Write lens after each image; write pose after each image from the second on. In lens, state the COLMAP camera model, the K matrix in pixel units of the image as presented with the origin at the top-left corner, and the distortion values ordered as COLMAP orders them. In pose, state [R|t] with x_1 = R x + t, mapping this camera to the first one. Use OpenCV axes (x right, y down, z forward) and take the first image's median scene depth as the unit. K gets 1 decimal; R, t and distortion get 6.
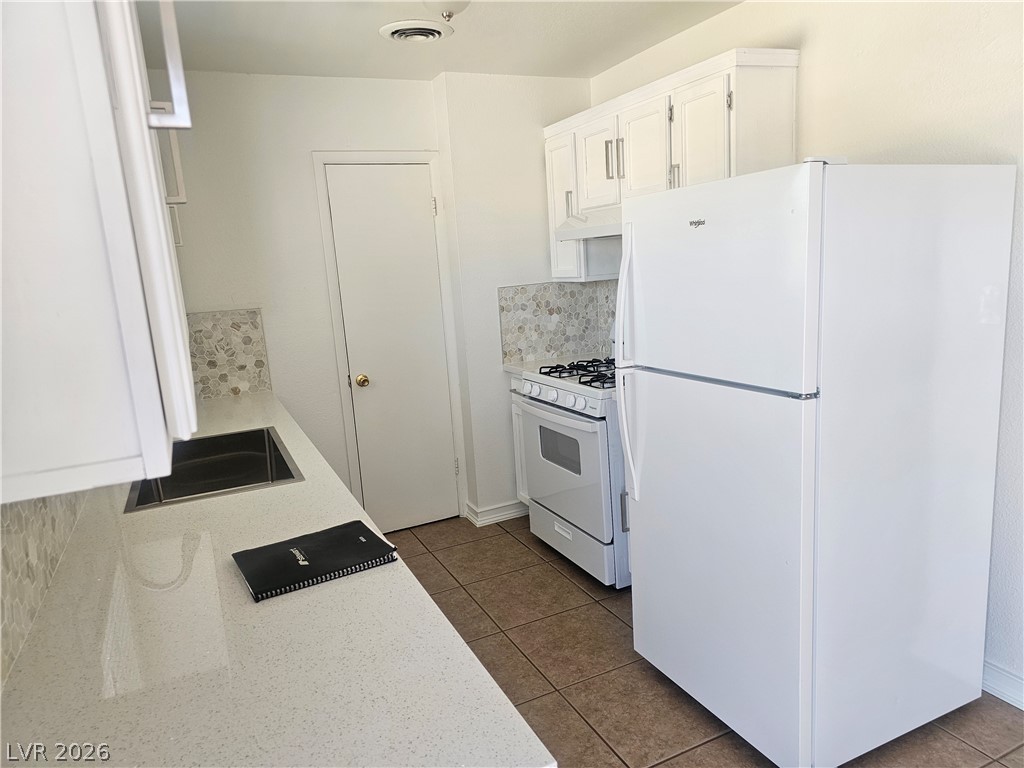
lens RADIAL K [[701.3, 0, 512.0], [0, 701.3, 384.0], [0, 0, 1]] dist [0.073133, -0.000545]
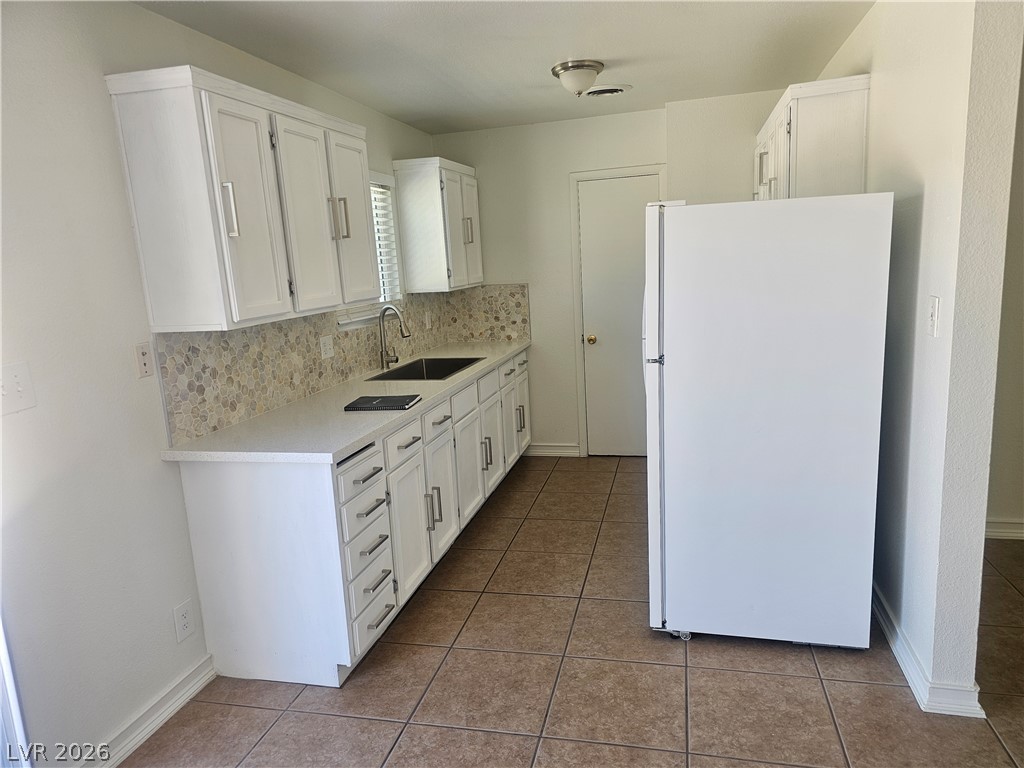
lens RADIAL K [[701.3, 0, 512.0], [0, 701.3, 384.0], [0, 0, 1]] dist [0.073133, -0.000545]
pose [[0.773305, 0.134747, -0.619550, 0.560658], [-0.106153, 0.990879, 0.083011, -0.017190], [0.625085, 0.001575, 0.780555, -0.168055]]
